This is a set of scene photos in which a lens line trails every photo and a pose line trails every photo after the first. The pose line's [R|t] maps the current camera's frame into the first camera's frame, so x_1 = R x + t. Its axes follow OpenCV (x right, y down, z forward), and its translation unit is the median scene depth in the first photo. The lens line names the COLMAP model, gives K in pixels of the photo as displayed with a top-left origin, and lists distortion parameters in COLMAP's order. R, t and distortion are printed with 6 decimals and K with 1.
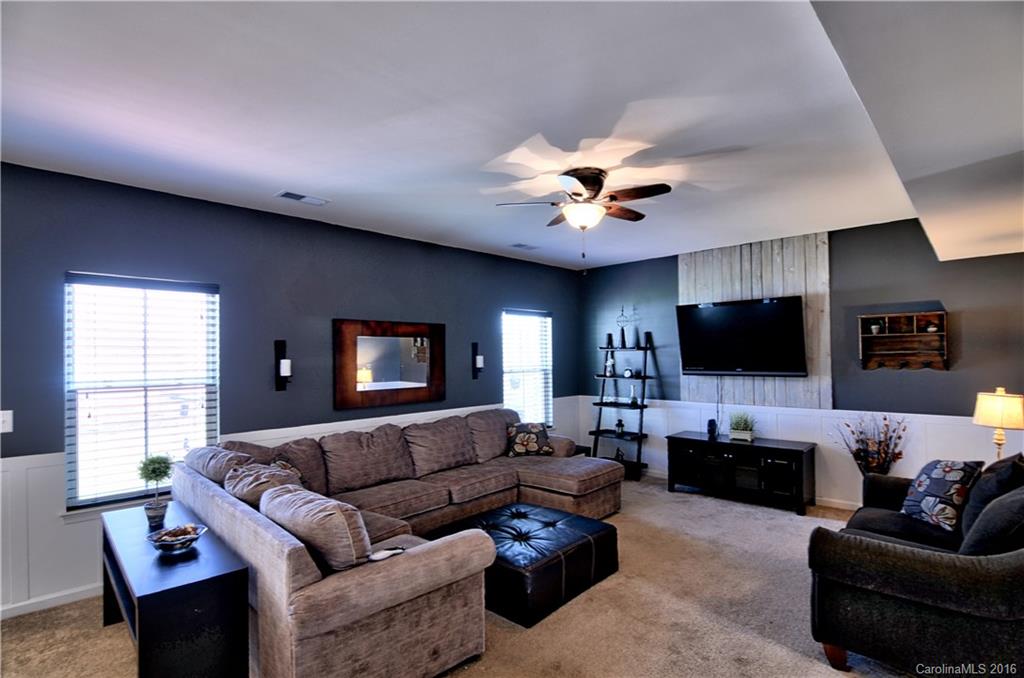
lens RADIAL K [[504.5, 0, 512.0], [0, 504.5, 339.0], [0, 0, 1]] dist [-0.000077, -0.000077]
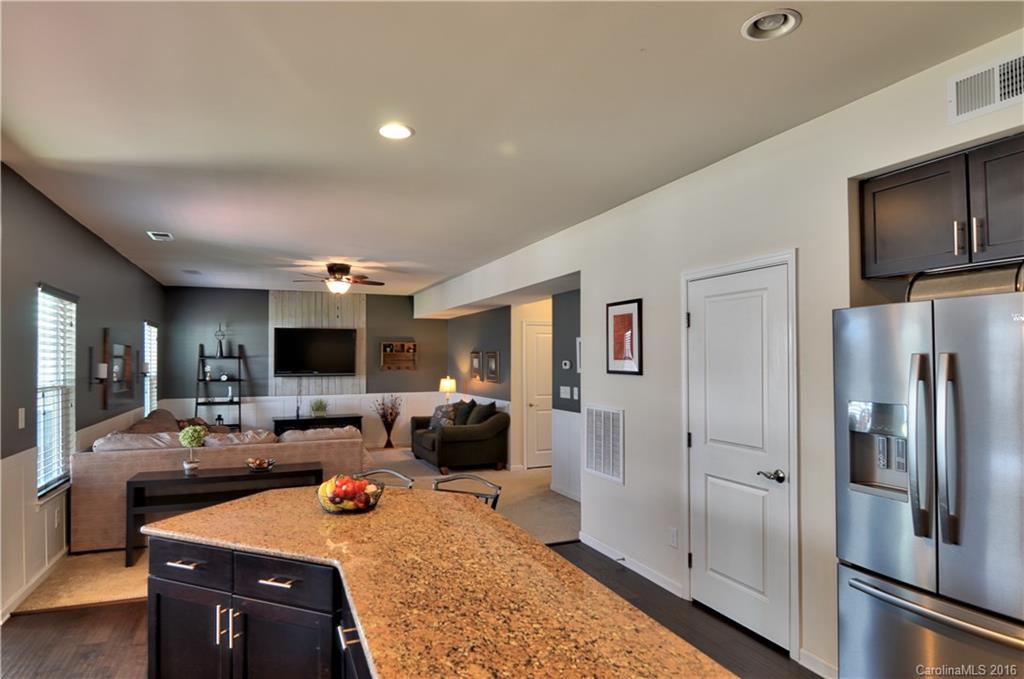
lens RADIAL K [[581.2, 0, 512.0], [0, 581.2, 339.5], [0, 0, 1]] dist [-0.002035, 0.000192]
pose [[0.390467, 0.043118, 0.919607, -0.873005], [-0.030088, 0.998967, -0.034063, 0.001755], [-0.920125, -0.014368, 0.391361, -0.229802]]
